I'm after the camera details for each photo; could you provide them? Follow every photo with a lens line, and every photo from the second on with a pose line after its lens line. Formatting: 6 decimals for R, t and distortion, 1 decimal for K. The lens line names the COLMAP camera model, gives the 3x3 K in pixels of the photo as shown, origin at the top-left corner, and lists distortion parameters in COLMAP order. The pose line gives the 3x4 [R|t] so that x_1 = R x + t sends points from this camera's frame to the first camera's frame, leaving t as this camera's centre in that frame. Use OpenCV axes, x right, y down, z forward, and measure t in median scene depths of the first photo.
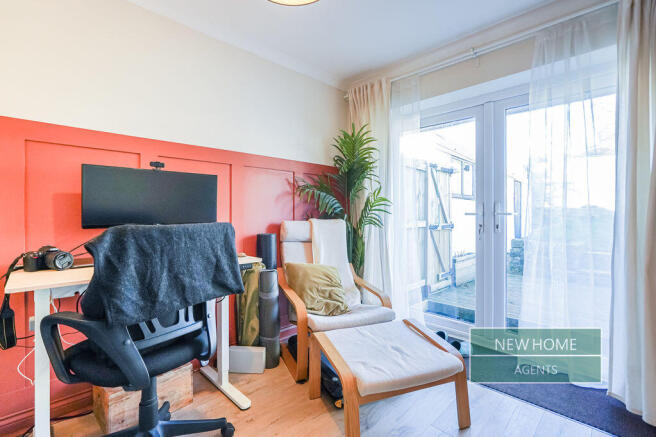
lens RADIAL K [[304.6, 0, 328.4], [0, 304.6, 218.3], [0, 0, 1]] dist [-0.001872, 0.004320]
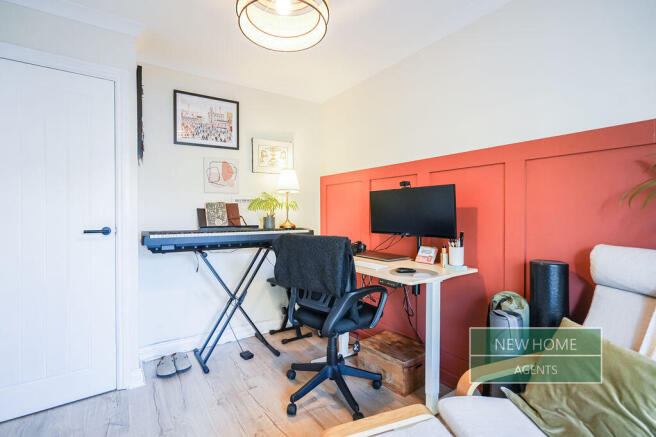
lens RADIAL K [[304.6, 0, 328.5], [0, 304.6, 214.4], [0, 0, 1]] dist [-0.001872, 0.004320]
pose [[-0.178834, 0.018371, -0.983708, 0.684963], [-0.002182, 0.999816, 0.019068, -0.077860], [0.983877, 0.005556, -0.178760, 0.932694]]
